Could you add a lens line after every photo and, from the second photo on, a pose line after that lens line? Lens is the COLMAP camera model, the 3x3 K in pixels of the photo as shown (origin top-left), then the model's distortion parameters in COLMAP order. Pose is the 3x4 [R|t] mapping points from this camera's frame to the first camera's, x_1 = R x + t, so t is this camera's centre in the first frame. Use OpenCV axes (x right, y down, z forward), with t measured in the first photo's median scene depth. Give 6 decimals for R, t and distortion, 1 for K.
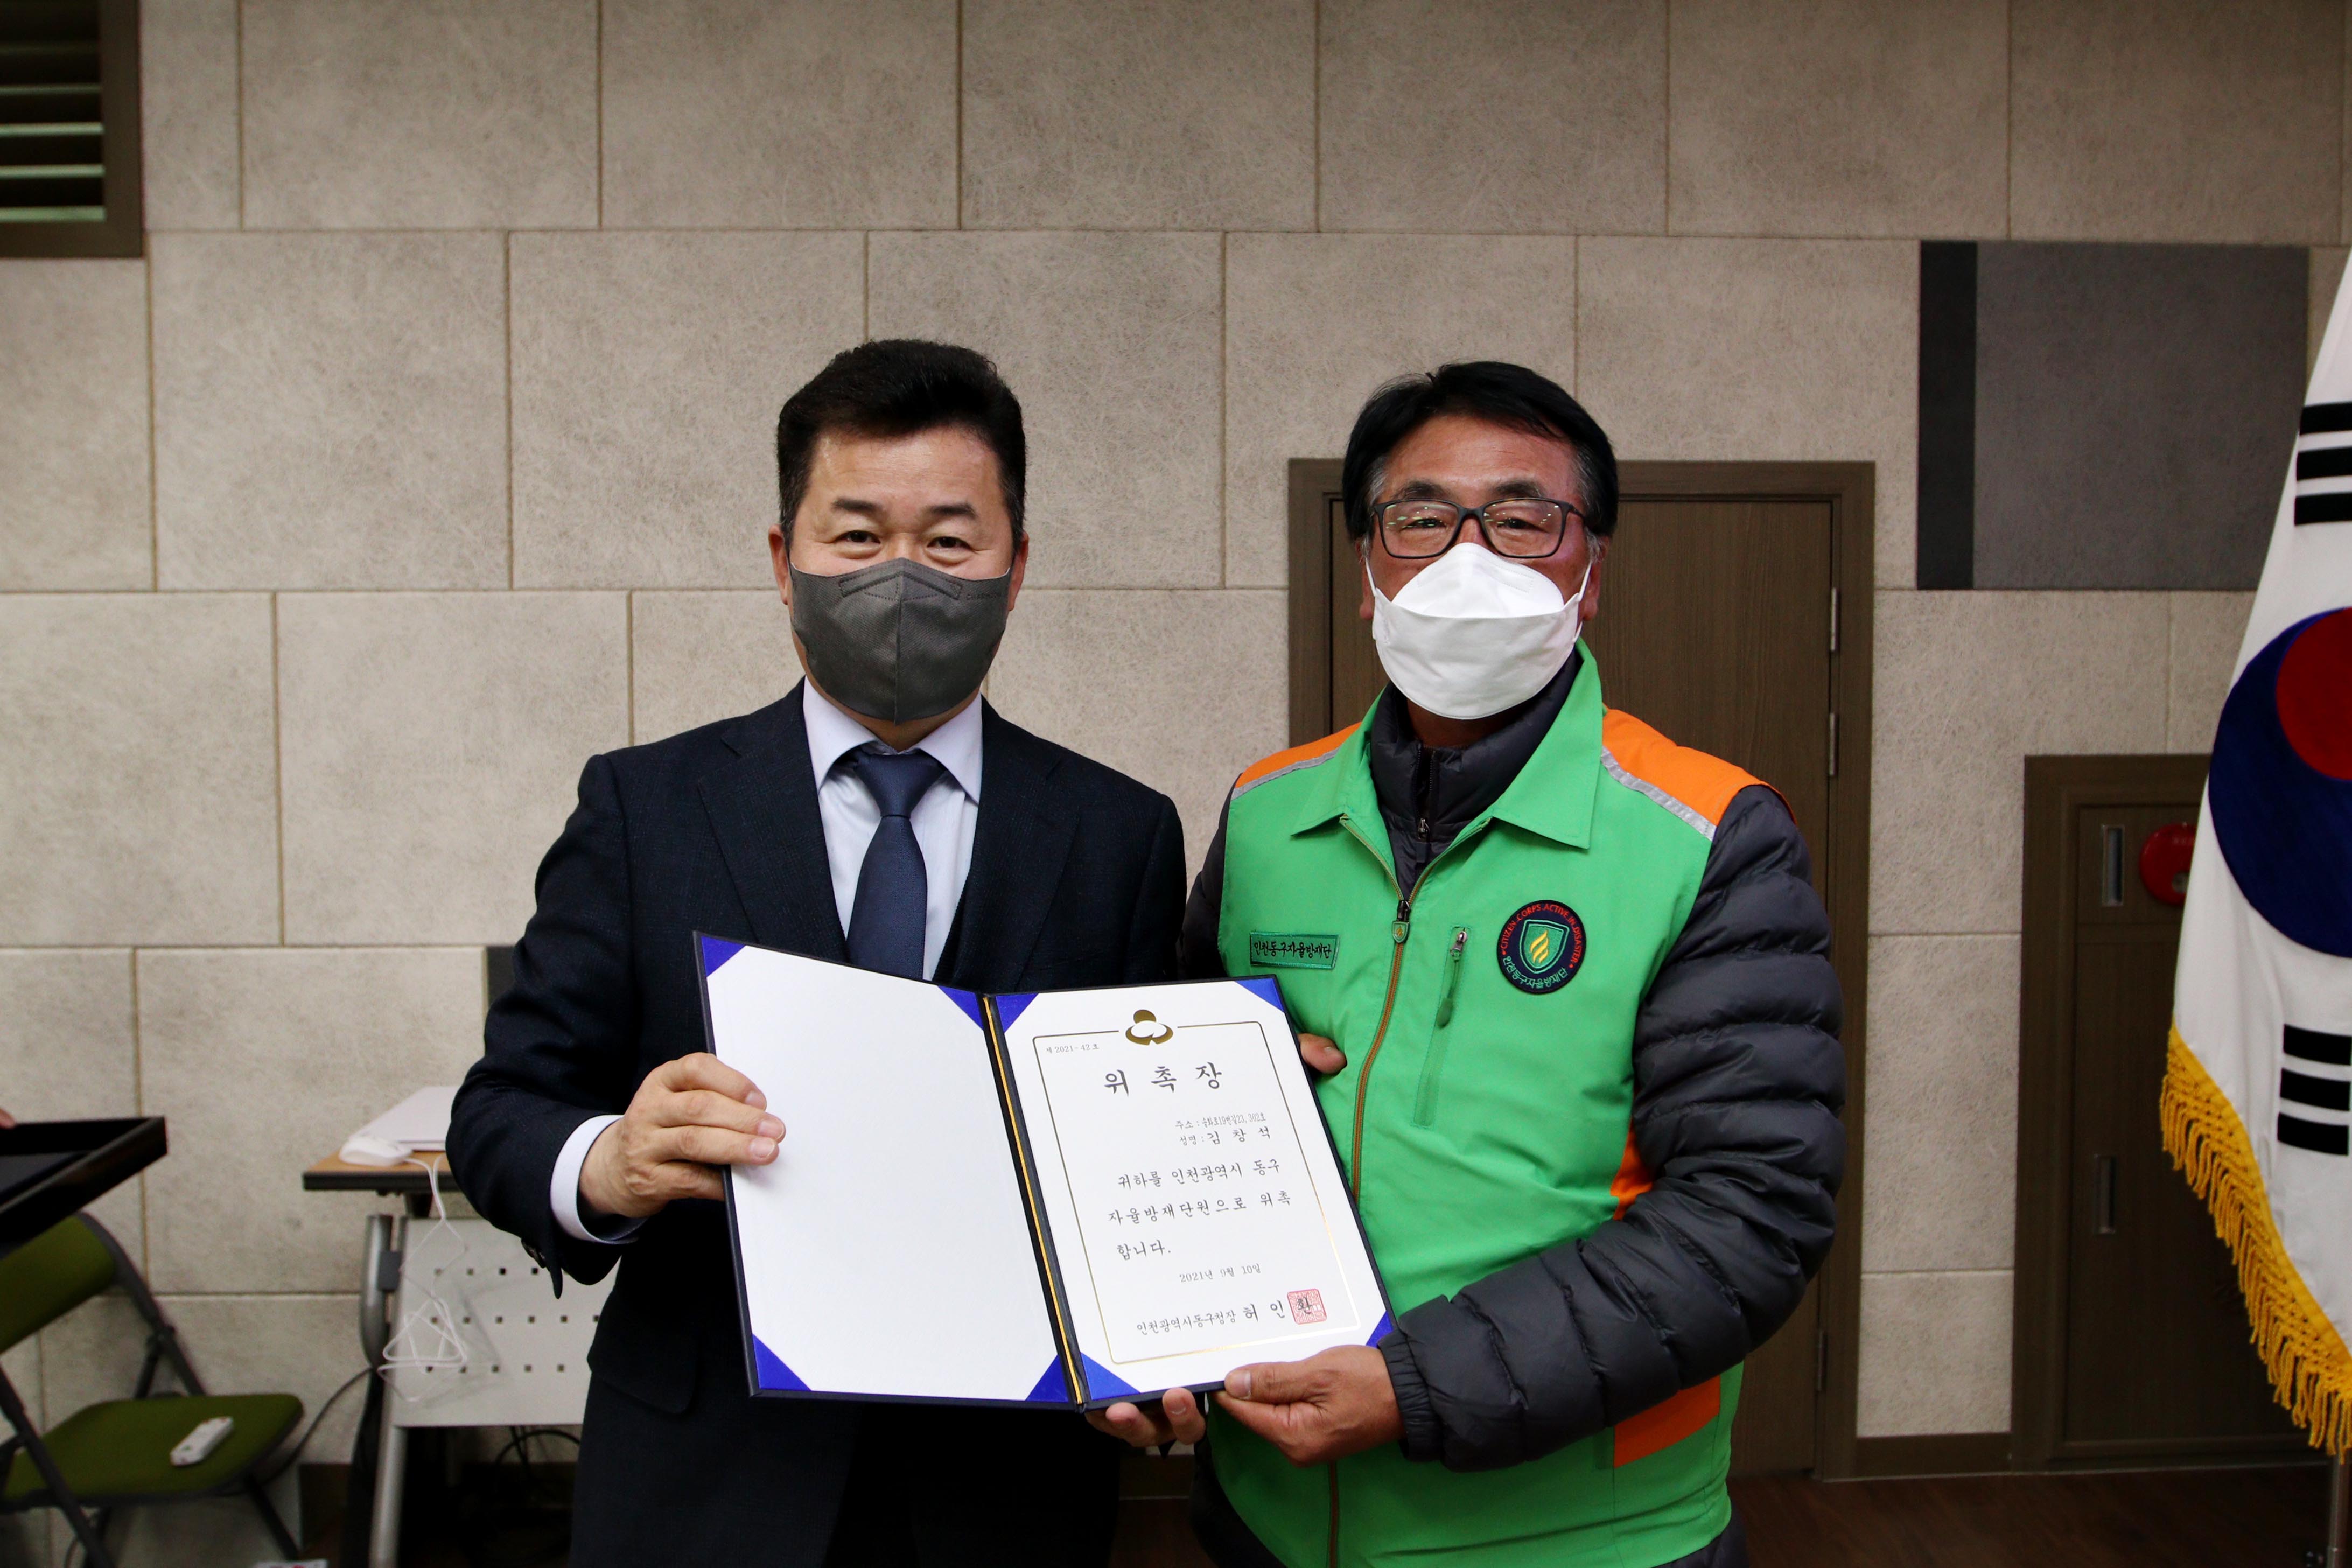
lens RADIAL K [[1920.5, 0, 1196.4], [0, 1920.5, 749.0], [0, 0, 1]] dist [-0.074855, 0.049274]
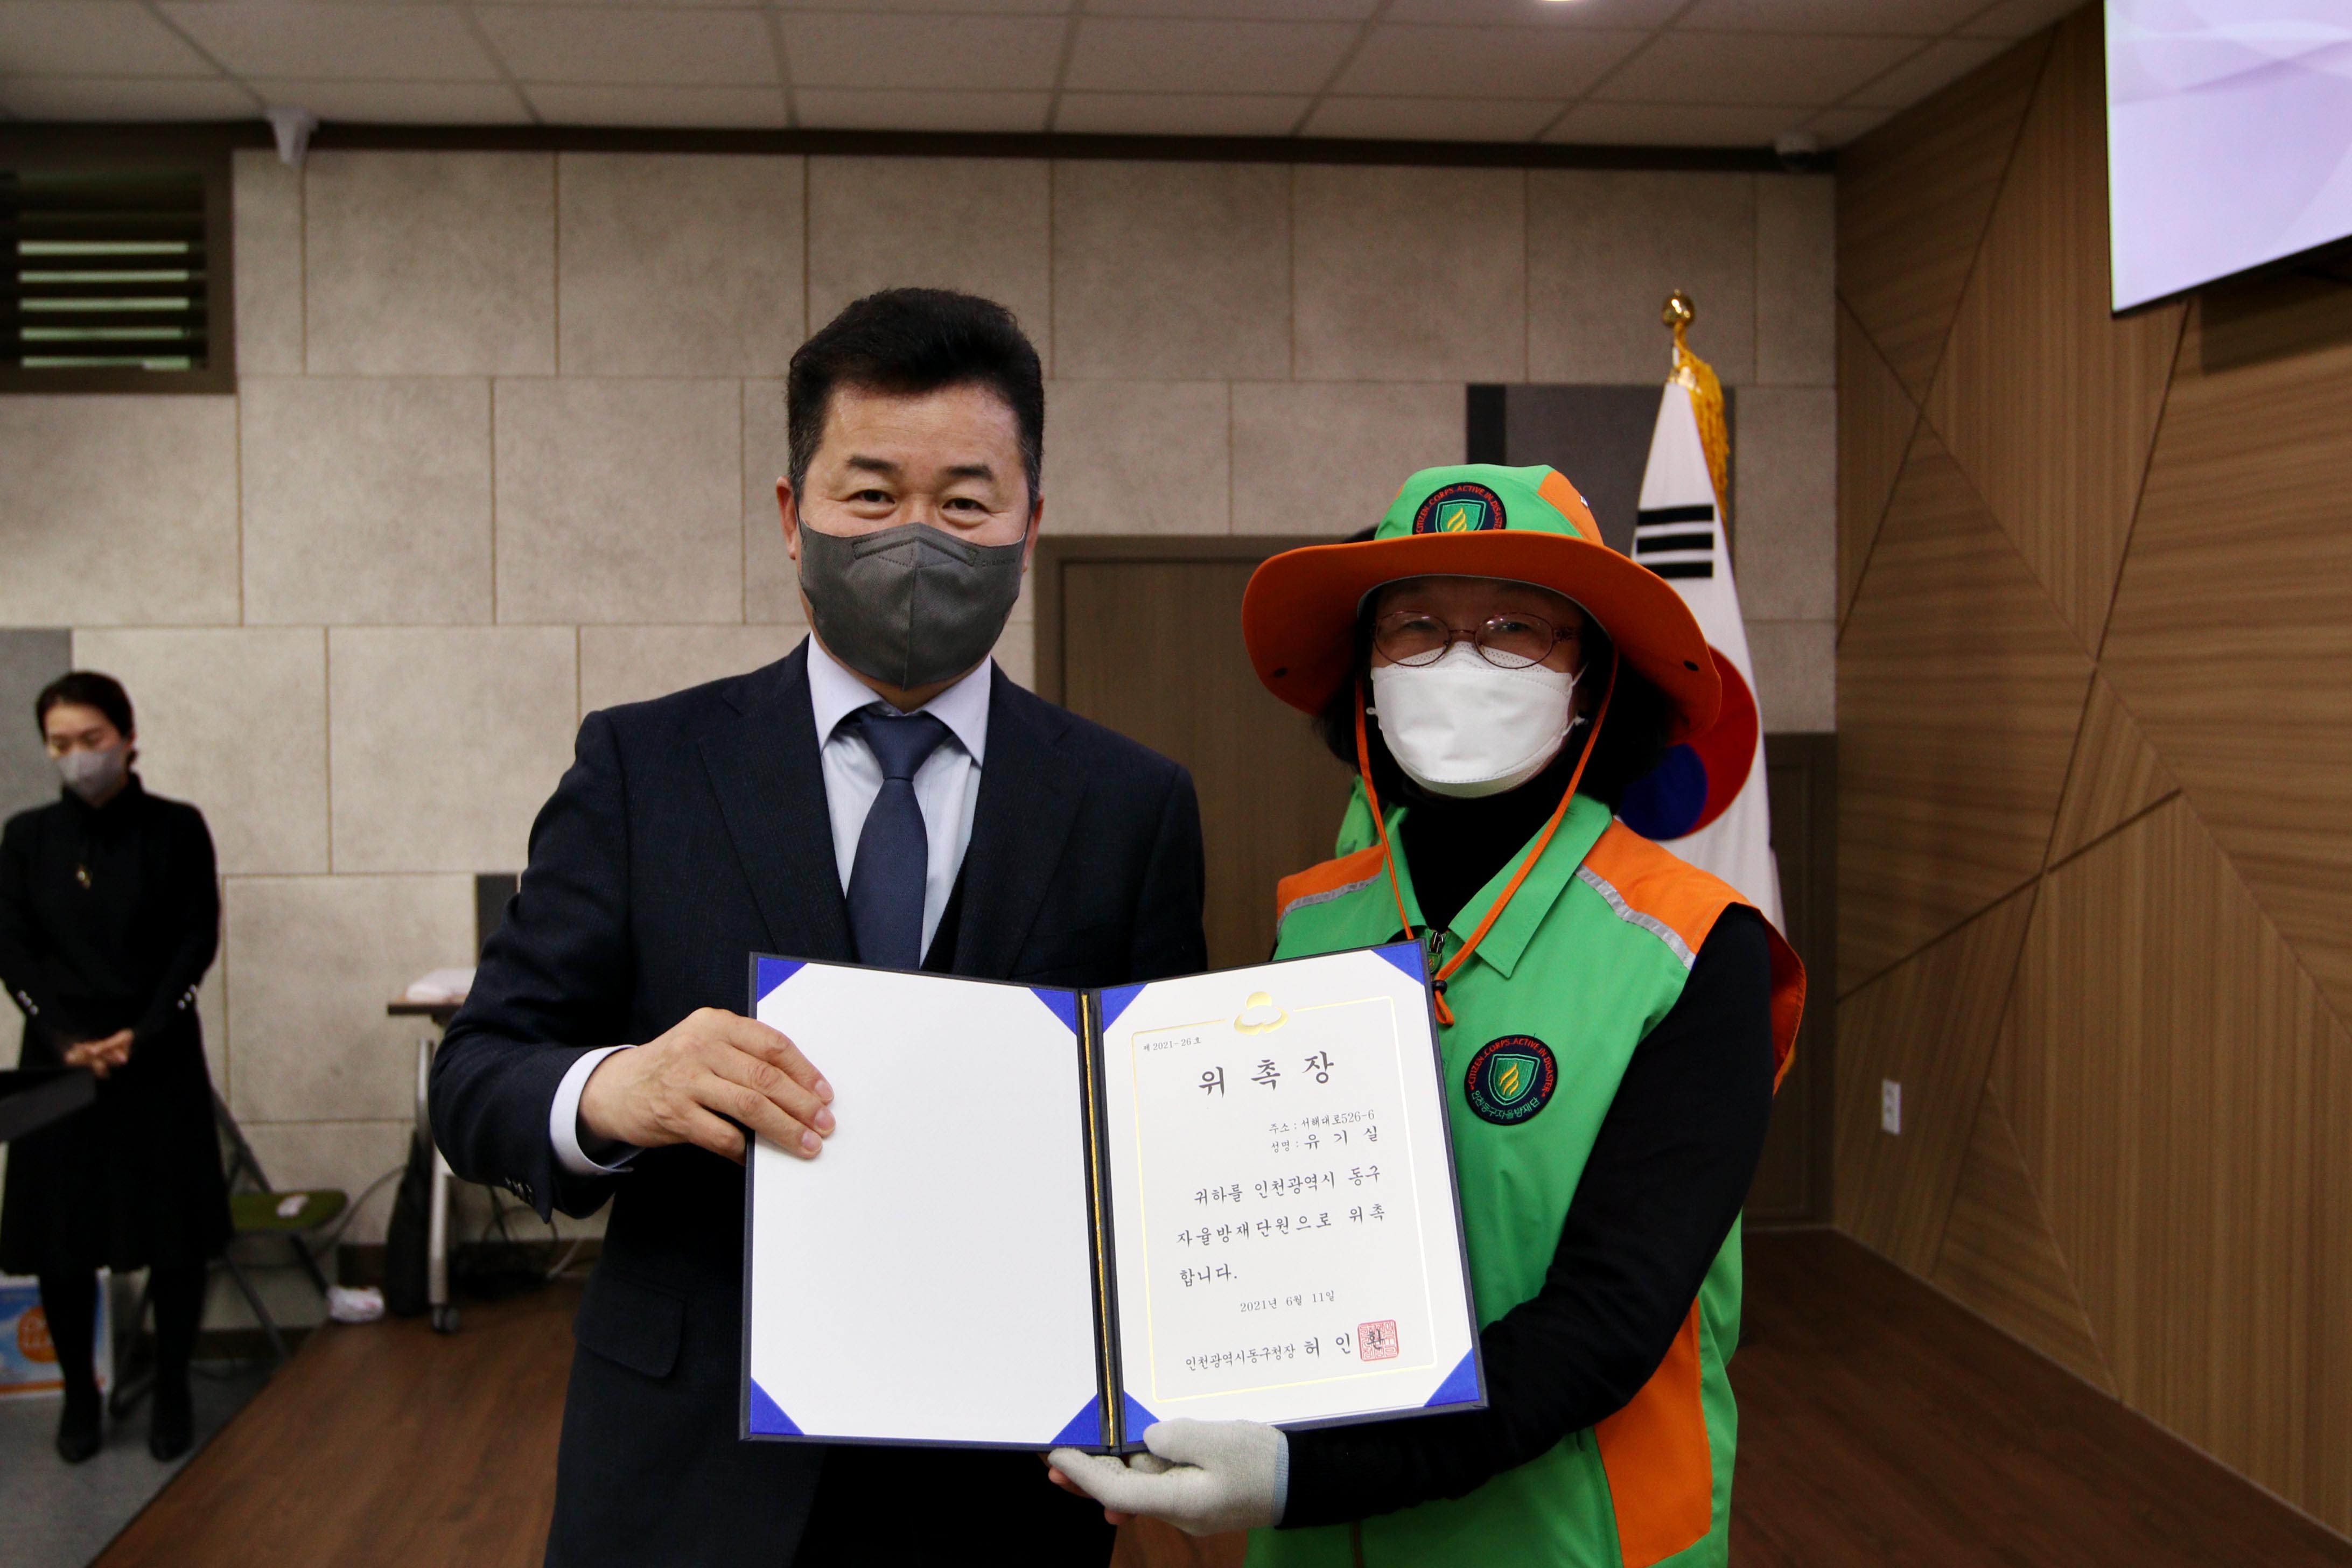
lens RADIAL K [[2264.4, 0, 1173.9], [0, 2264.4, 761.2], [0, 0, 1]] dist [-0.060981, 0.042980]
pose [[0.997952, -0.006314, 0.063647, 0.044360], [0.007631, 0.999761, -0.020474, 0.058242], [-0.063503, 0.020918, 0.997762, -0.735842]]
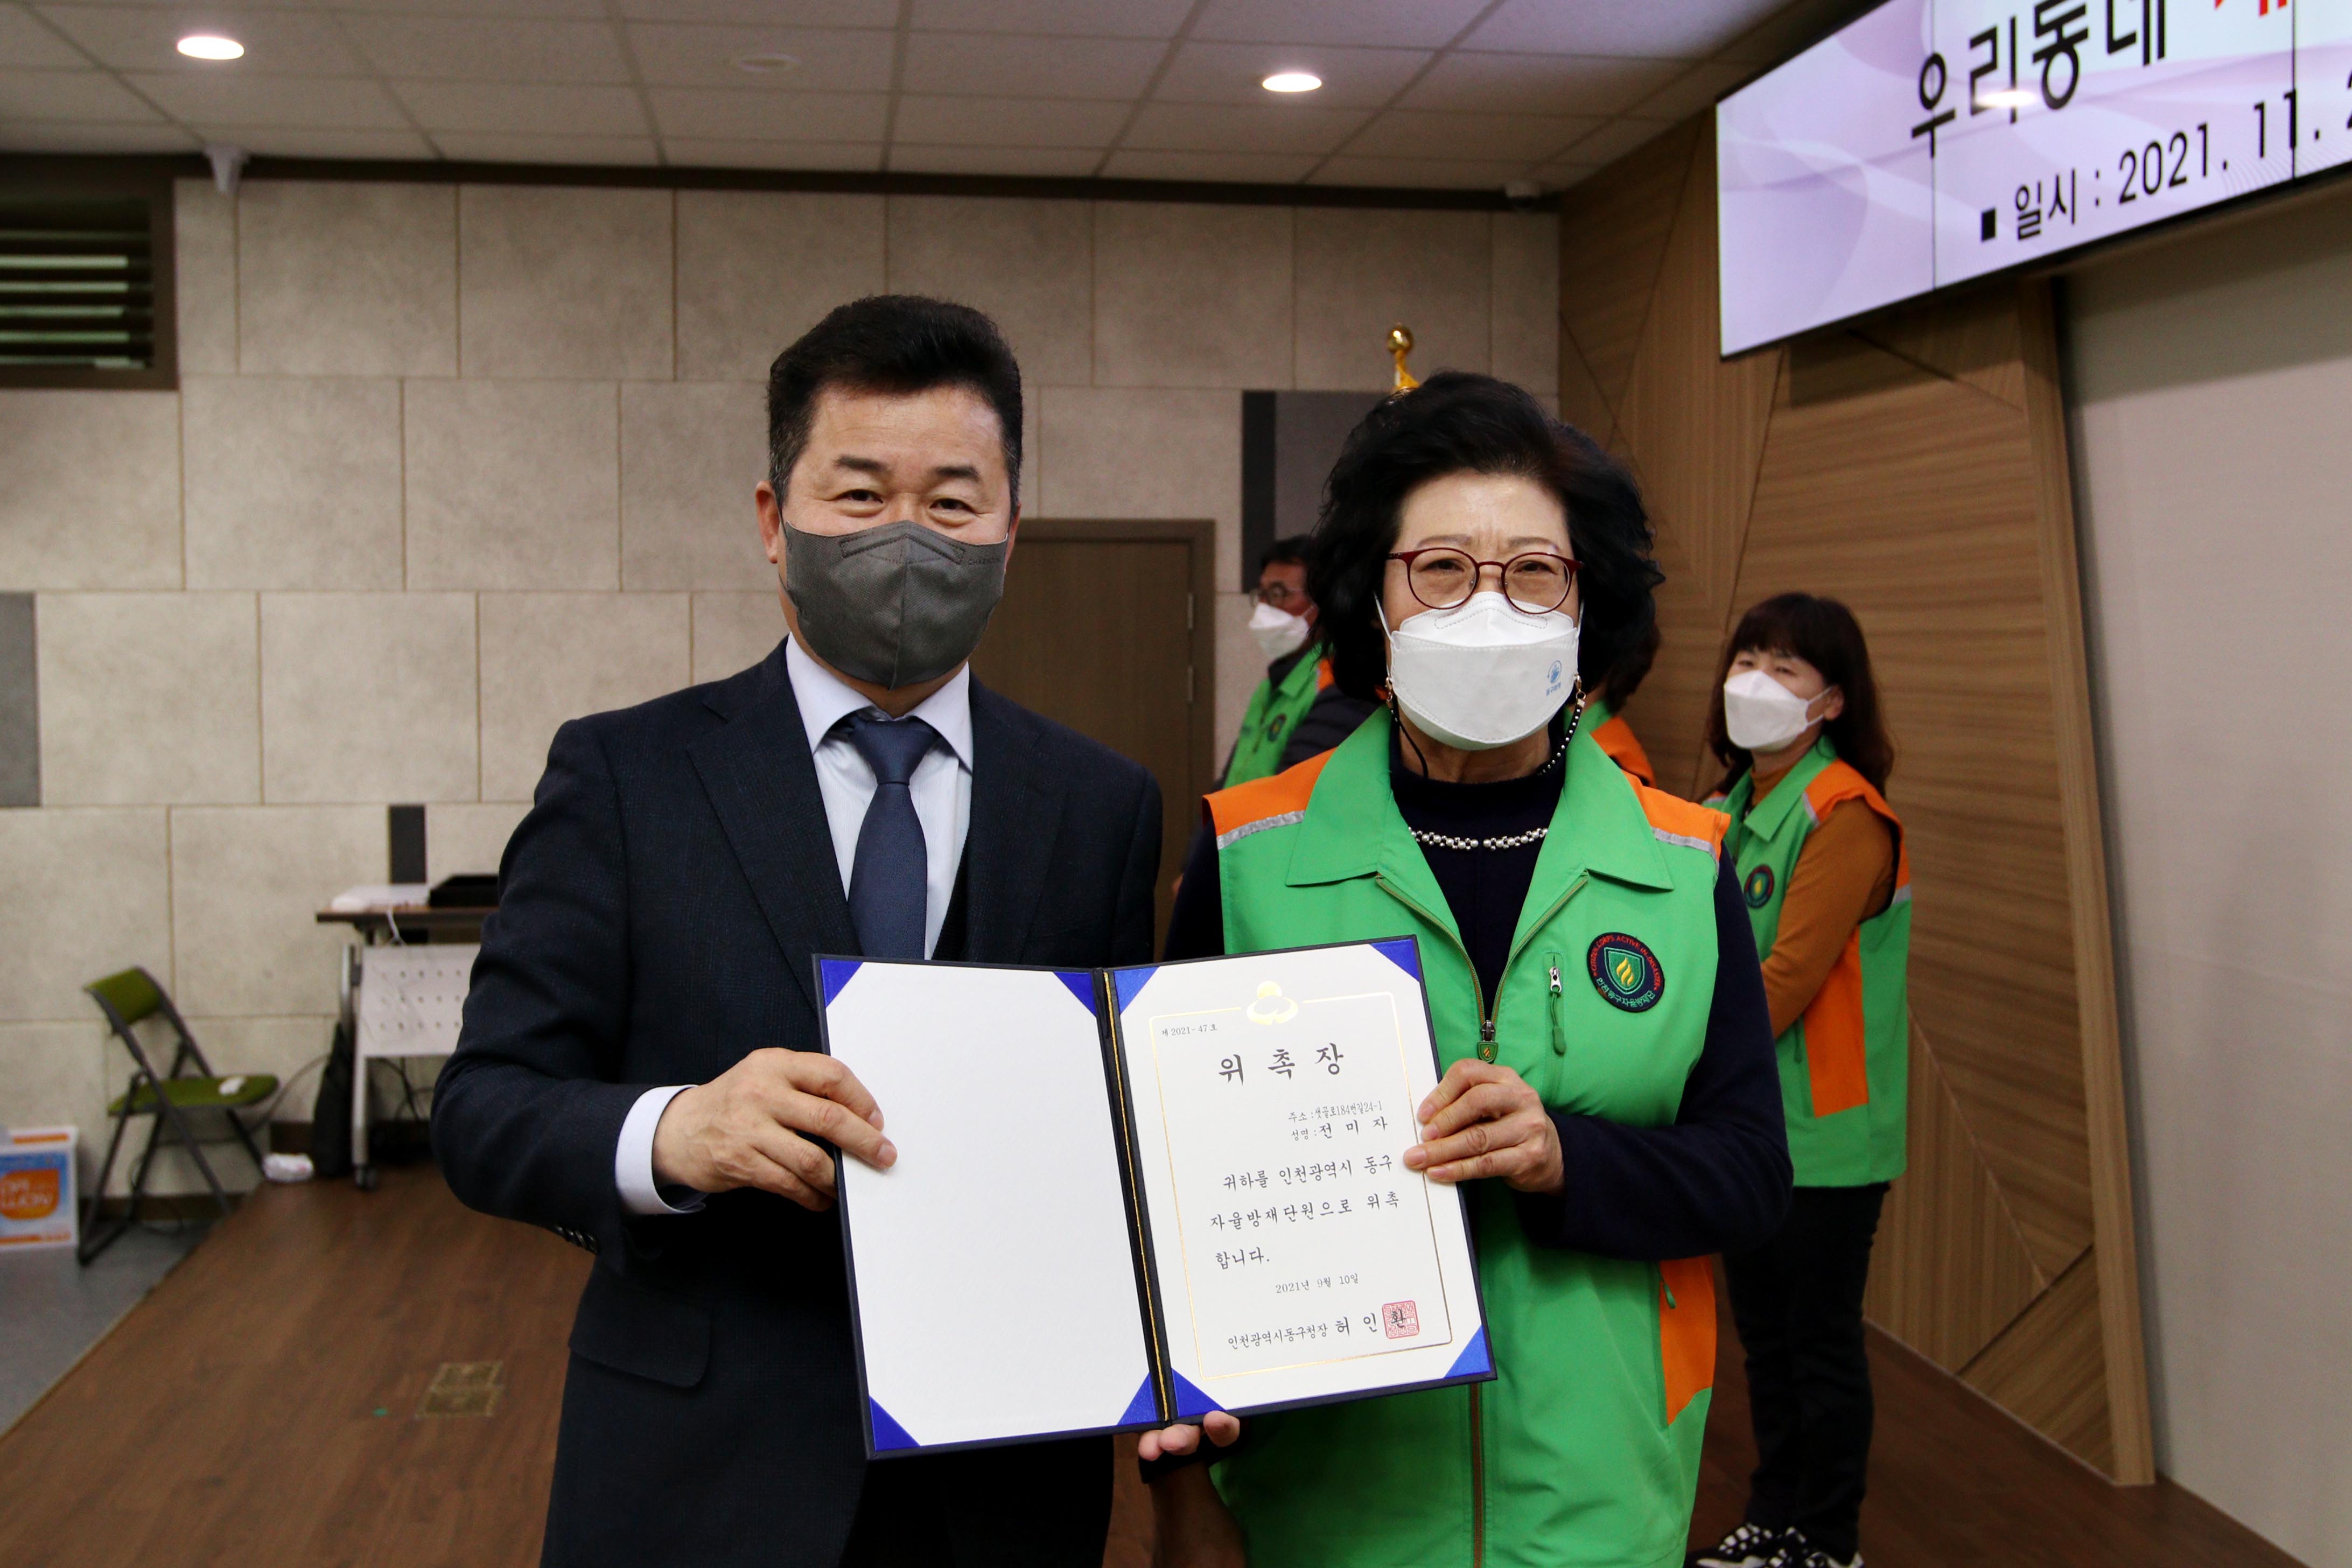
lens RADIAL K [[2316.2, 0, 1185.4], [0, 2316.2, 767.6], [0, 0, 1]] dist [-0.065734, 0.063479]
pose [[0.993619, -0.003800, 0.112724, 0.095349], [0.003318, 0.999985, 0.004459, 0.064950], [-0.112739, -0.004057, 0.993616, -1.099047]]
